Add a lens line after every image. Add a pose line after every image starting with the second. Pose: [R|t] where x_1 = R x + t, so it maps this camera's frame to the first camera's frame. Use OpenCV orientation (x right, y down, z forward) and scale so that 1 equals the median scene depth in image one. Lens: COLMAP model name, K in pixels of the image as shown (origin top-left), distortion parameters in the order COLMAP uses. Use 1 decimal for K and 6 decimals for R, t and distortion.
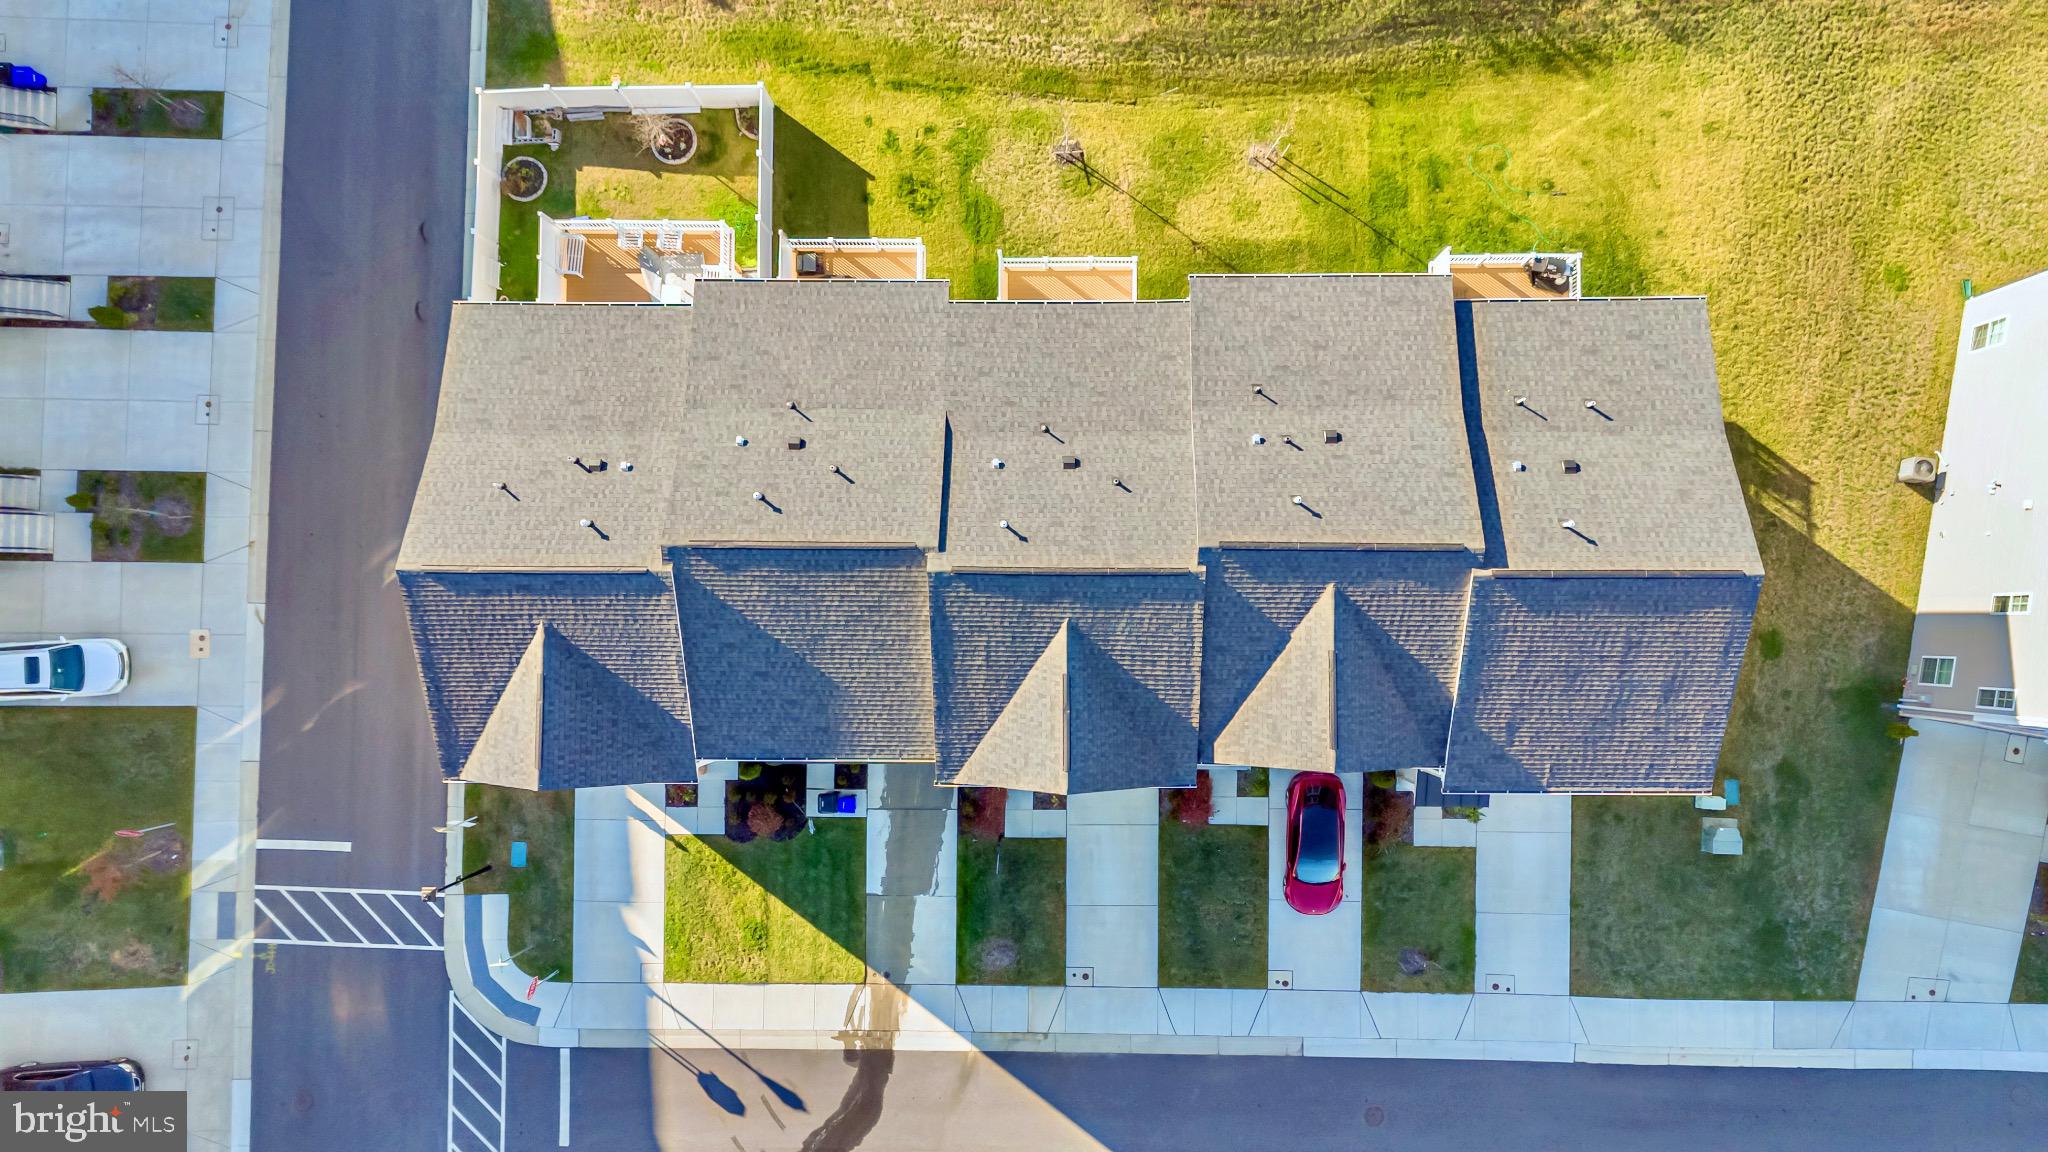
lens RADIAL K [[1503.0, 0, 1028.1], [0, 1503.0, 570.2], [0, 0, 1]] dist [0.075493, -0.077092]
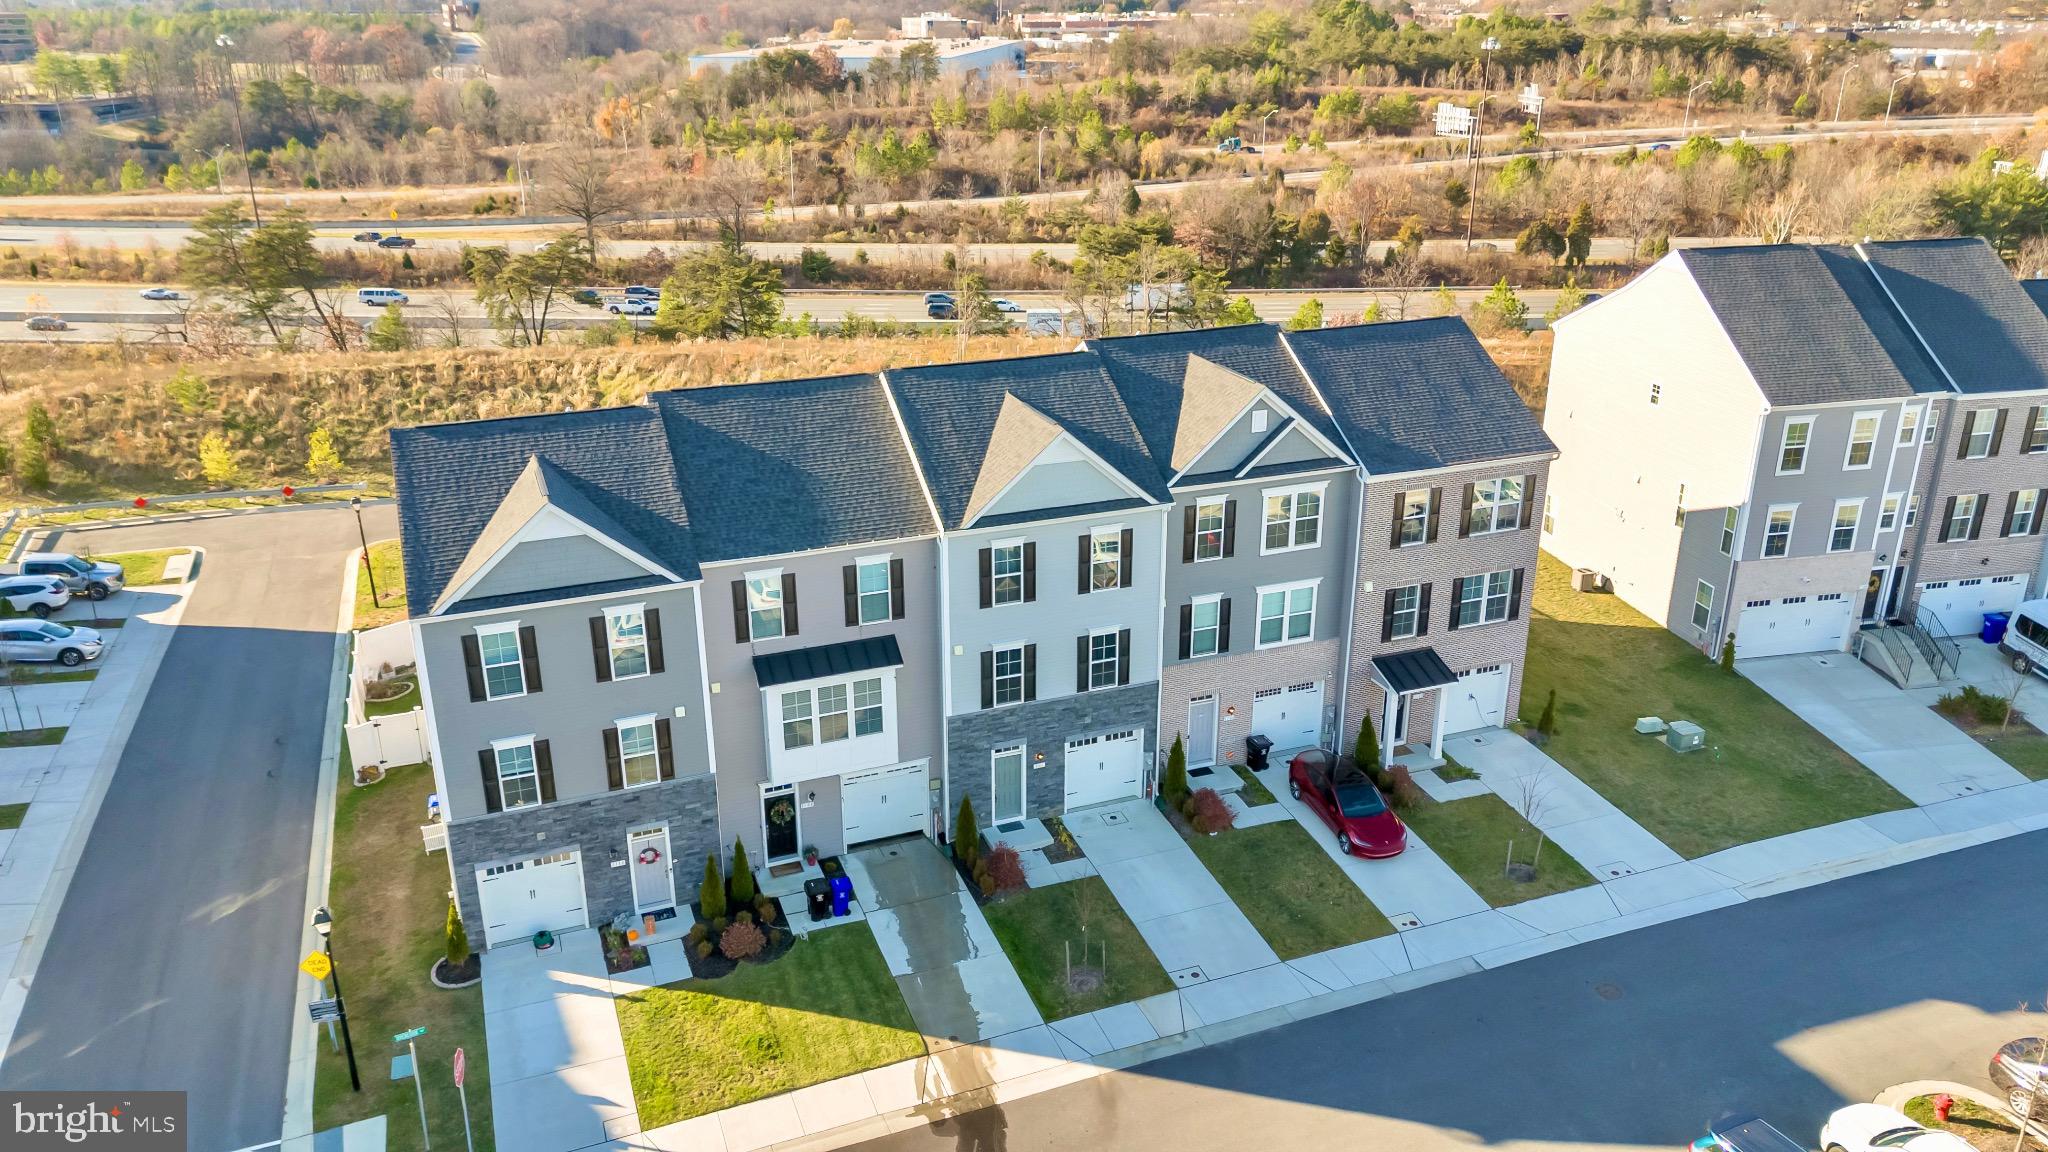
lens RADIAL K [[1503.0, 0, 1028.1], [0, 1503.0, 570.2], [0, 0, 1]] dist [0.075493, -0.077092]
pose [[0.928136, -0.110608, 0.355430, -0.296722], [0.370452, 0.367986, -0.852849, 0.827380], [-0.036462, 0.923229, 0.382516, 0.512743]]
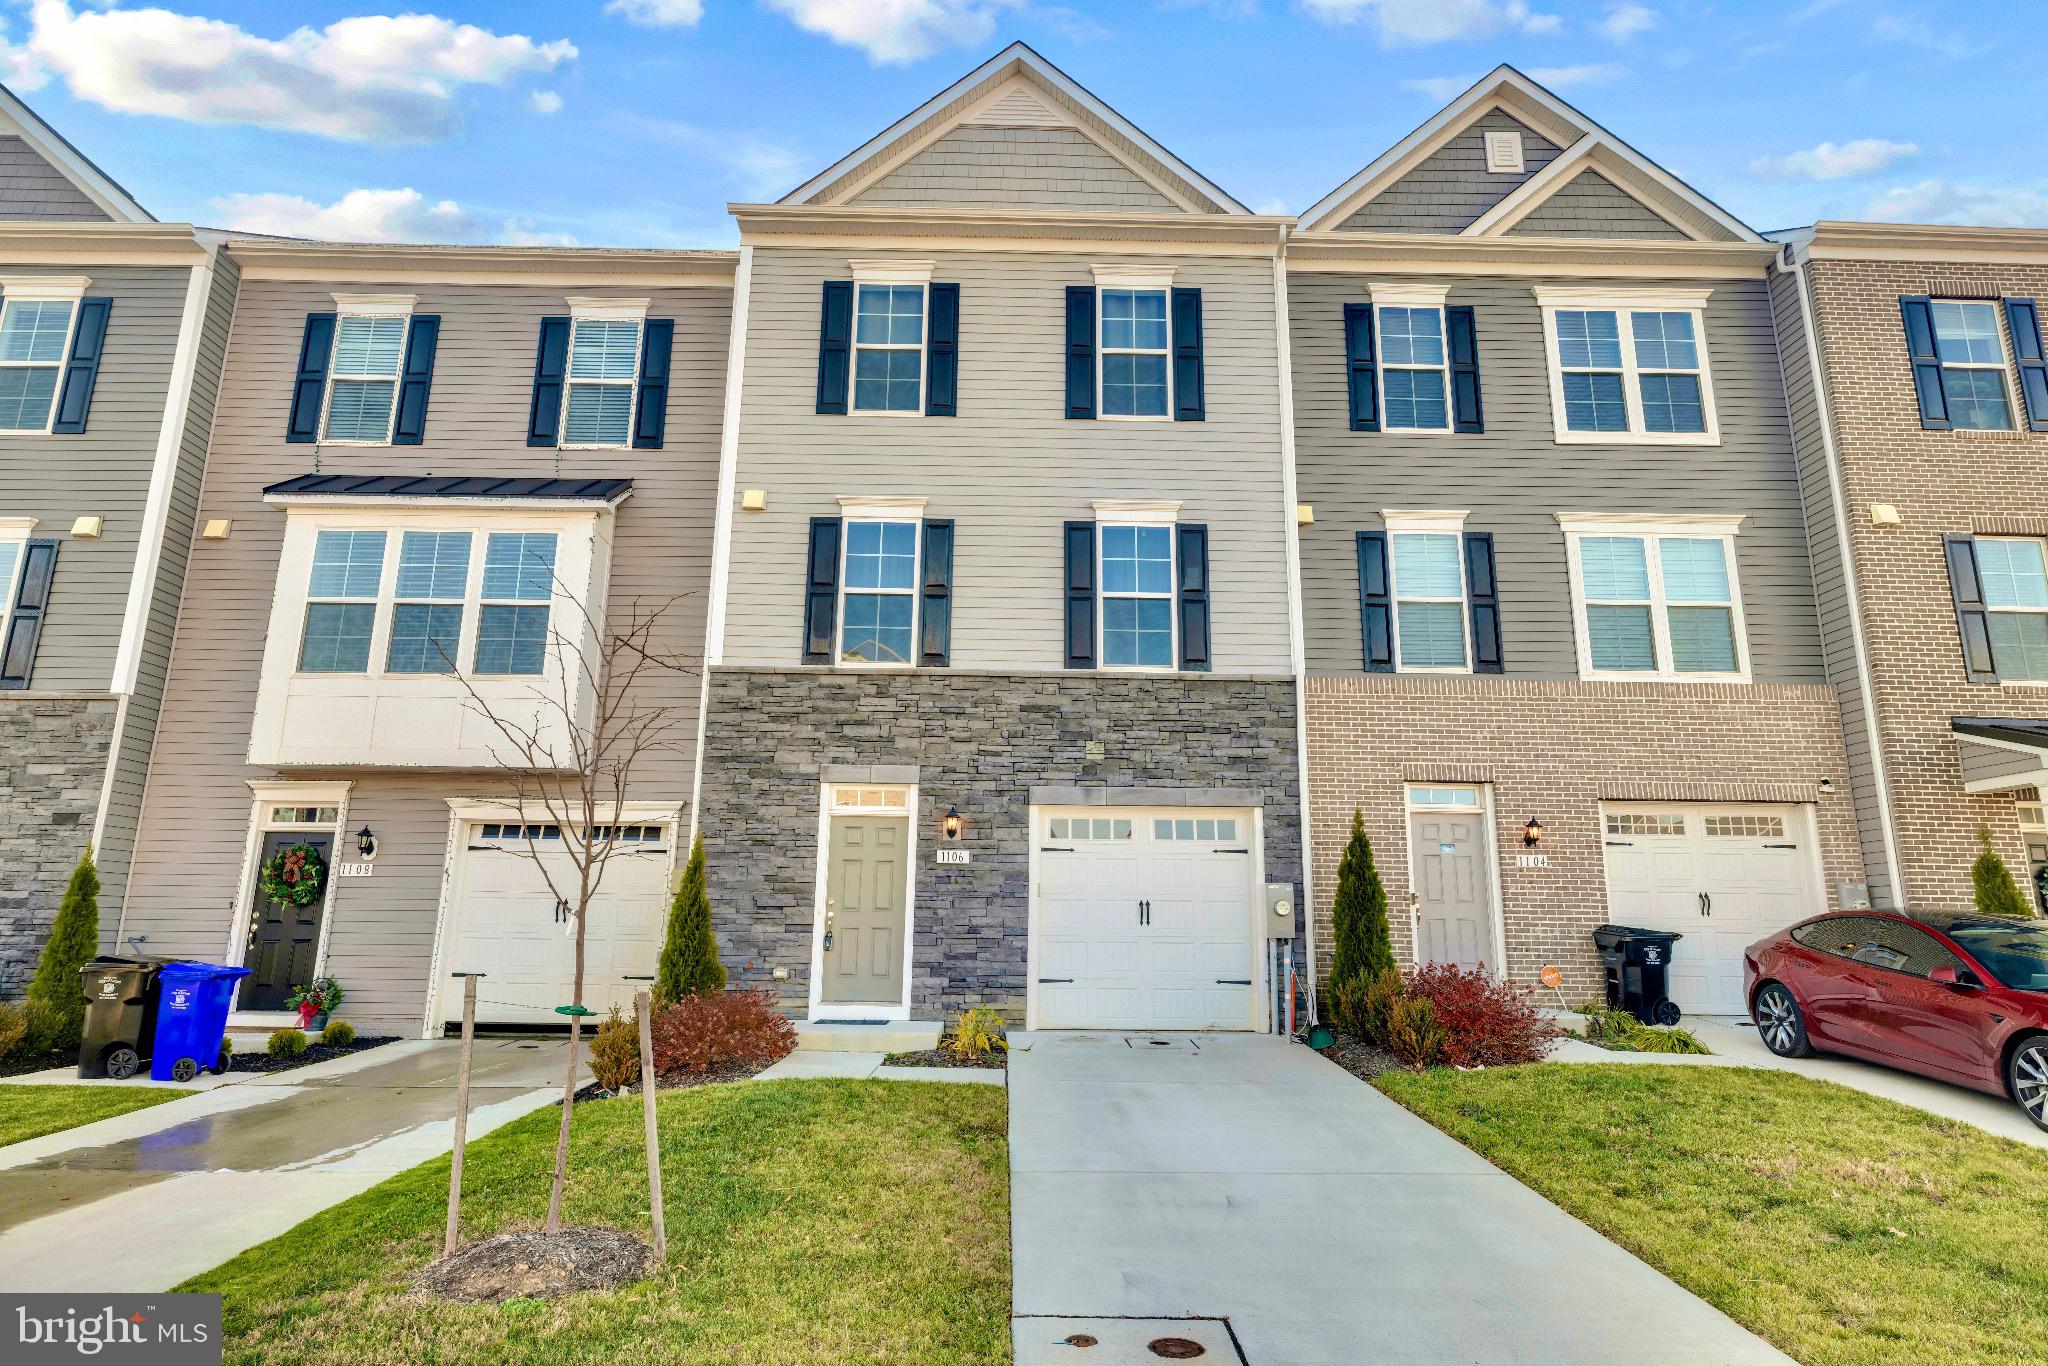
lens RADIAL K [[1159.4, 0, 1012.4], [0, 1159.4, 674.2], [0, 0, 1]] dist [-0.004879, -0.000331]
pose [[0.999058, 0.042283, 0.009747, 0.021519], [0.017833, -0.195311, -0.980579, 0.370976], [-0.039559, 0.979829, -0.195881, 0.969343]]
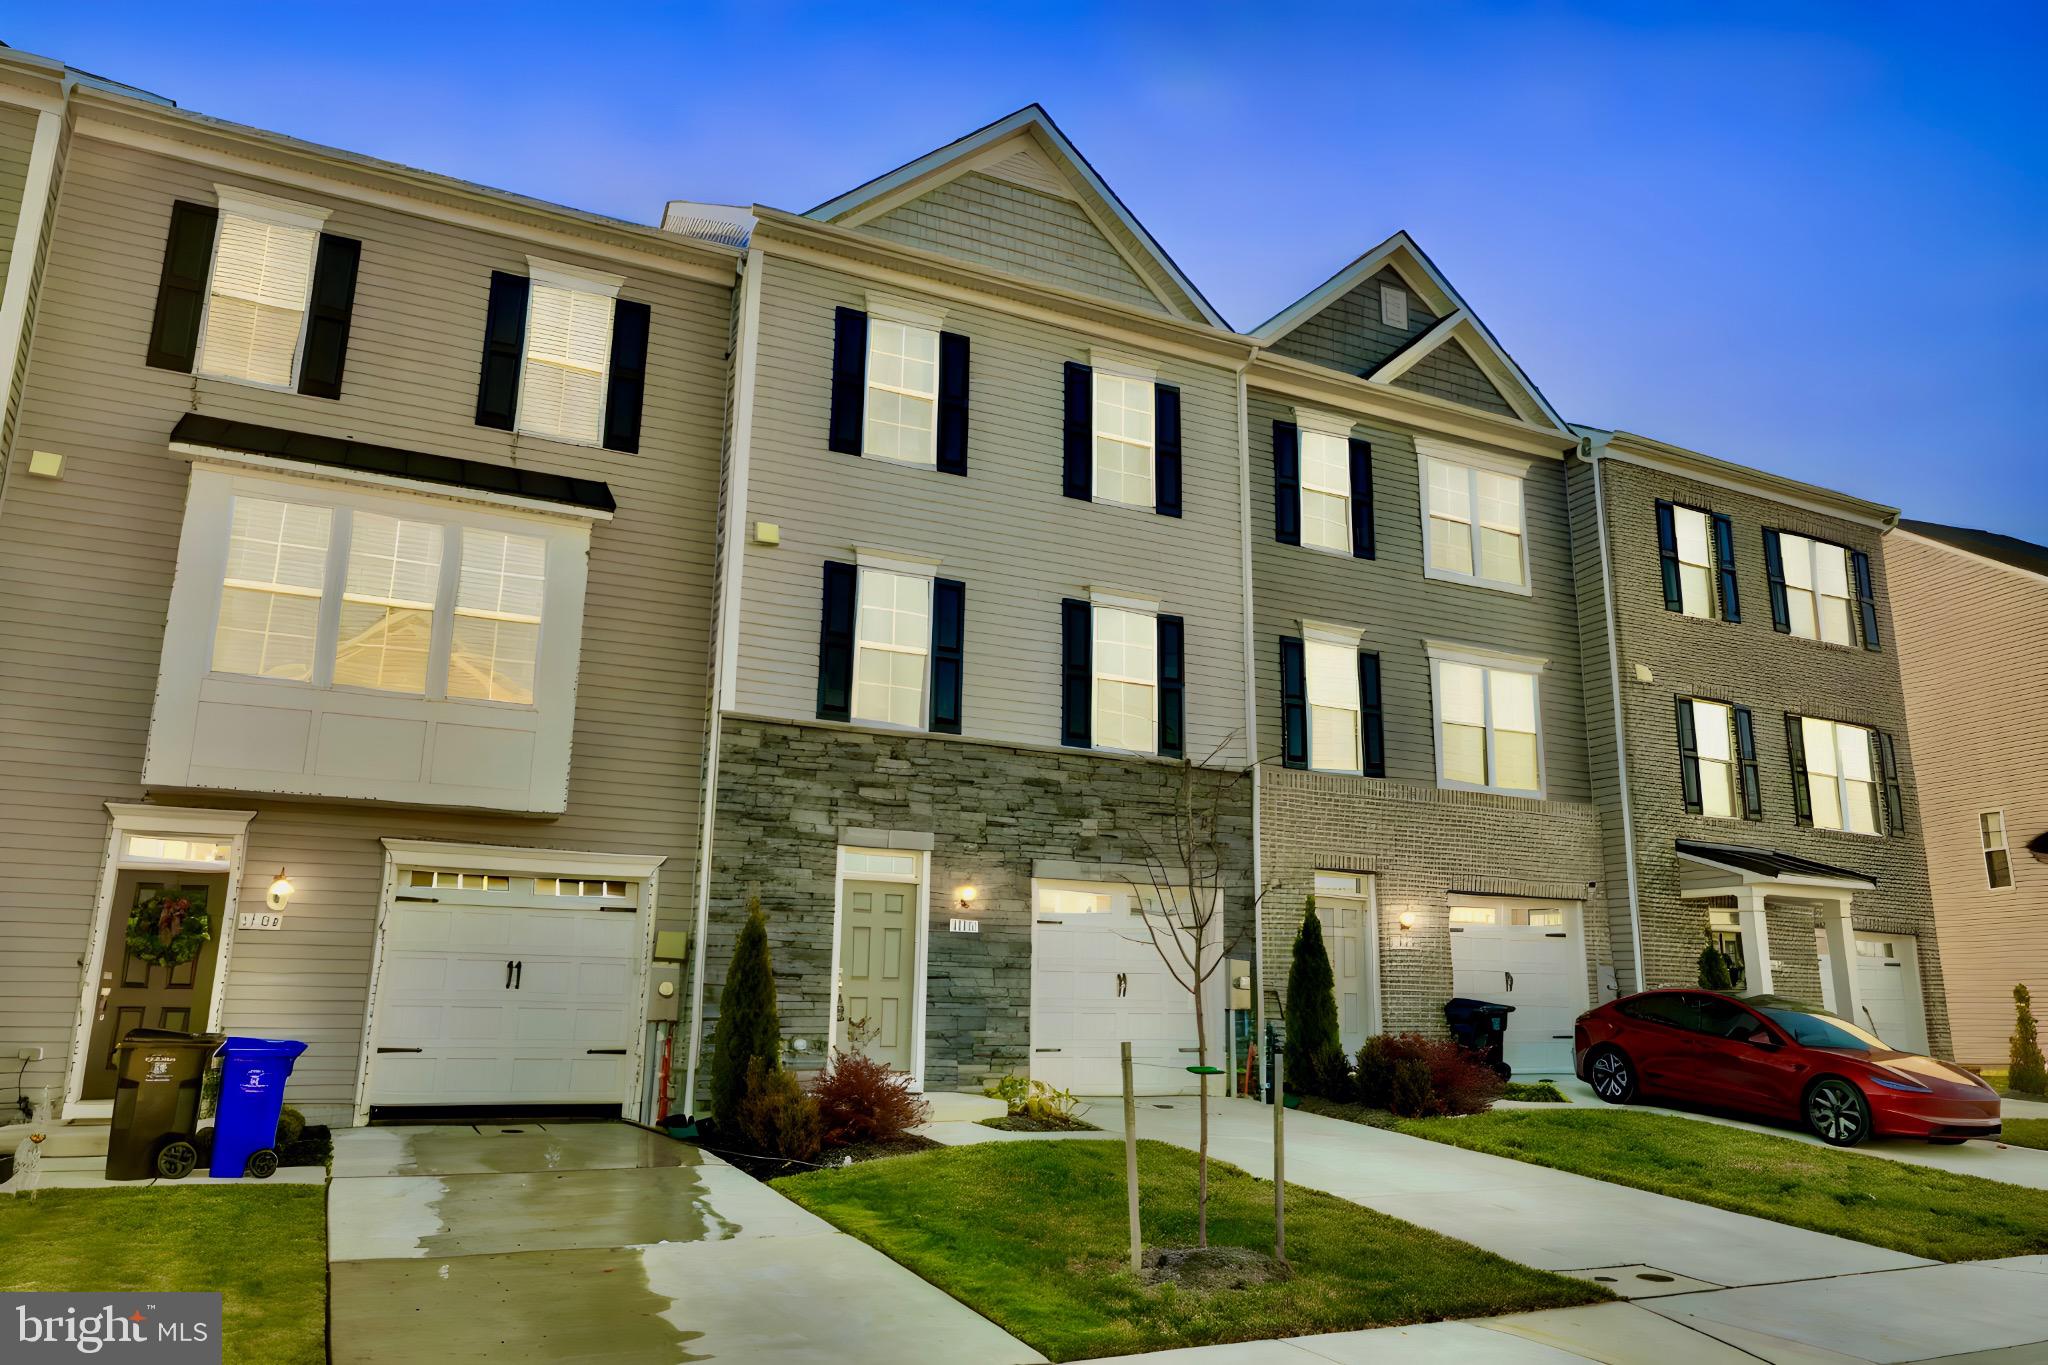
lens RADIAL K [[1418.3, 0, 1024.0], [0, 1418.3, 682.5], [0, 0, 1]] dist [-0.002571, 0.000407]
pose [[0.892355, 0.141512, 0.428575, -0.116096], [0.448484, -0.171477, -0.877187, 0.400982], [-0.050641, 0.974972, -0.216484, 0.973745]]
